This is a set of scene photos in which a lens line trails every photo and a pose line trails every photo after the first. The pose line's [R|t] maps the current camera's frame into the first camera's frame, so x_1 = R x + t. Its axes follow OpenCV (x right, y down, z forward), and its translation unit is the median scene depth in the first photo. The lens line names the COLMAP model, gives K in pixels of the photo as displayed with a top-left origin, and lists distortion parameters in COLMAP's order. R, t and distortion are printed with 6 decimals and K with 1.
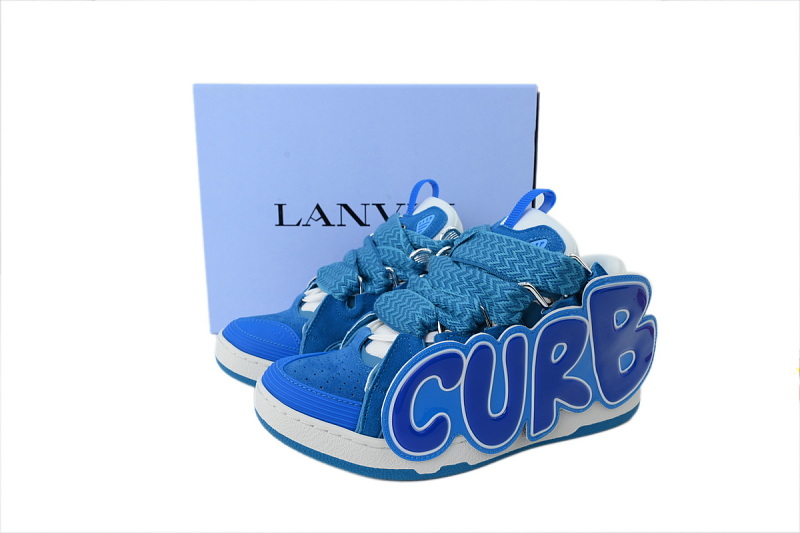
lens RADIAL K [[595.8, 0, 400.0], [0, 595.8, 266.5], [0, 0, 1]] dist [0.003449, -0.000256]
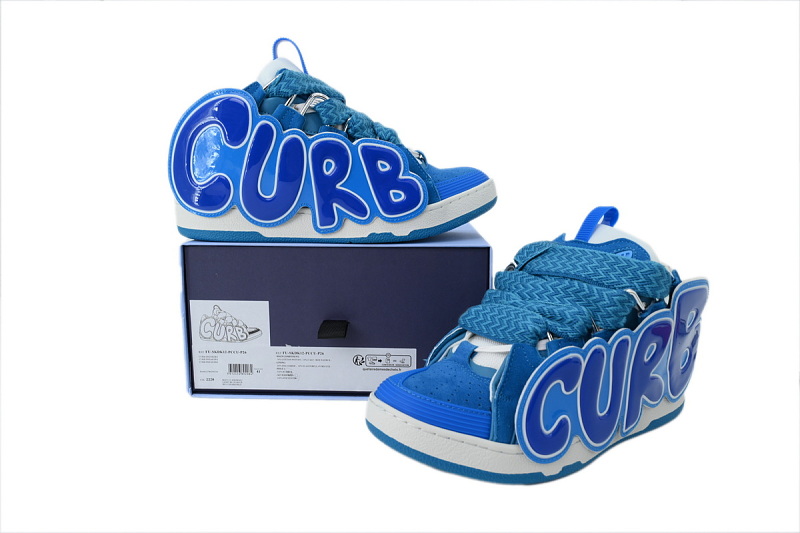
lens RADIAL K [[595.8, 0, 400.0], [0, 595.8, 266.5], [0, 0, 1]] dist [0.003449, -0.000256]
pose [[0.978902, -0.032654, 0.201703, -0.413568], [0.042076, 0.998206, -0.042604, 0.014211], [-0.199950, 0.050192, 0.978520, 0.007288]]
